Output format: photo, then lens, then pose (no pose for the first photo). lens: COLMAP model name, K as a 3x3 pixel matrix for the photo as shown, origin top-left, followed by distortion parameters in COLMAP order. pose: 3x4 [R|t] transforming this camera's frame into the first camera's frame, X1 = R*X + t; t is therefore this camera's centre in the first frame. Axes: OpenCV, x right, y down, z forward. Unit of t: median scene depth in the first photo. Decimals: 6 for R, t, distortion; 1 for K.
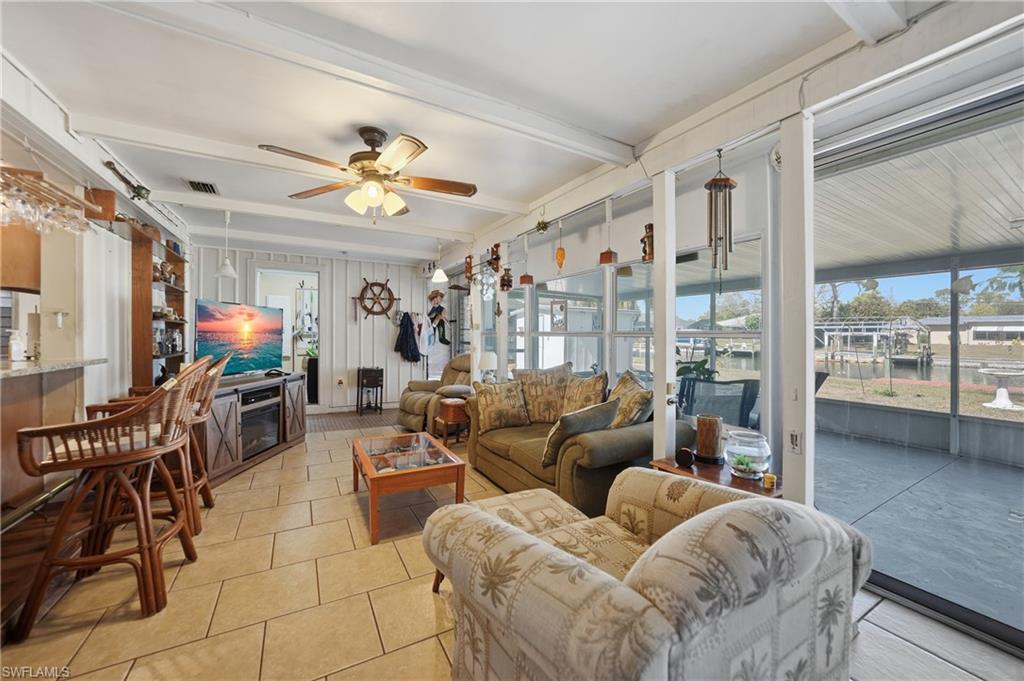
lens RADIAL K [[371.5, 0, 503.3], [0, 371.5, 333.6], [0, 0, 1]] dist [-0.022801, 0.004794]
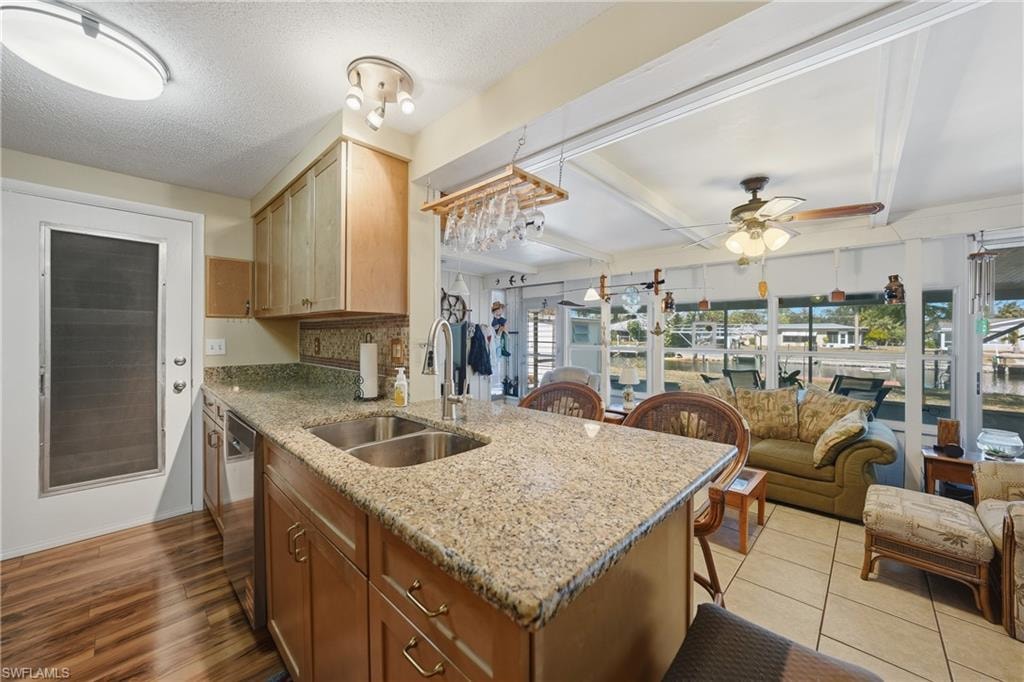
lens RADIAL K [[371.5, 0, 514.1], [0, 371.5, 334.2], [0, 0, 1]] dist [-0.022801, 0.004794]
pose [[0.956686, 0.004881, 0.291082, -0.453755], [-0.003784, 0.999983, -0.004331, -0.027261], [-0.291098, 0.003042, 0.956688, 0.051967]]
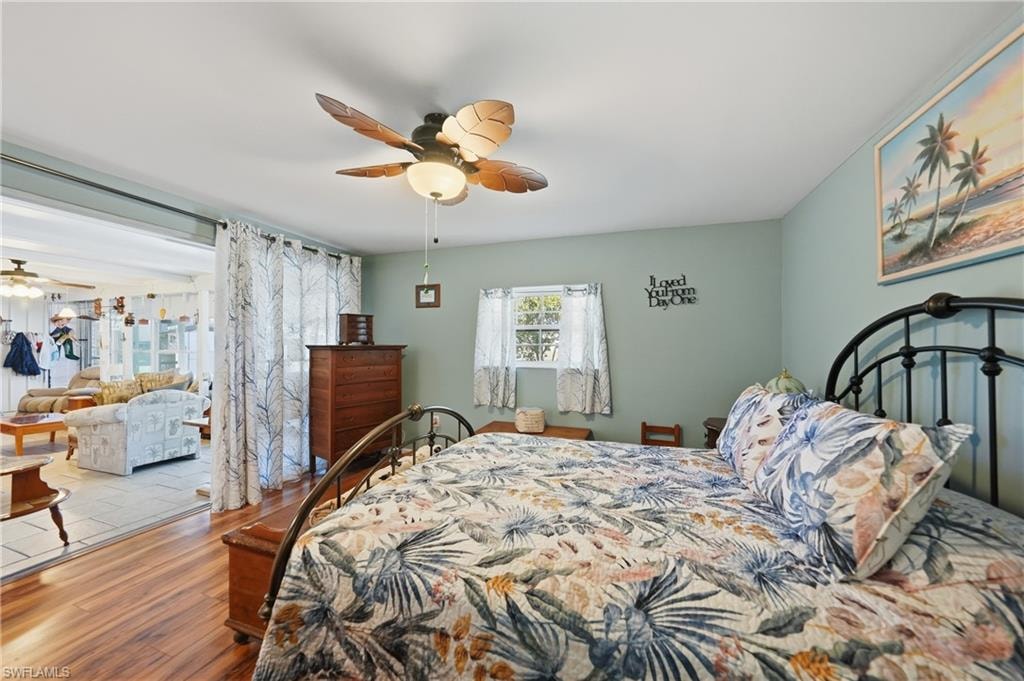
lens RADIAL K [[371.5, 0, 518.5], [0, 371.5, 346.4], [0, 0, 1]] dist [-0.022801, 0.004794]
pose [[0.742837, -0.000362, 0.669472, 0.127733], [-0.001645, 0.999996, 0.002365, -0.019543], [-0.669470, -0.002858, 0.742834, -0.835766]]
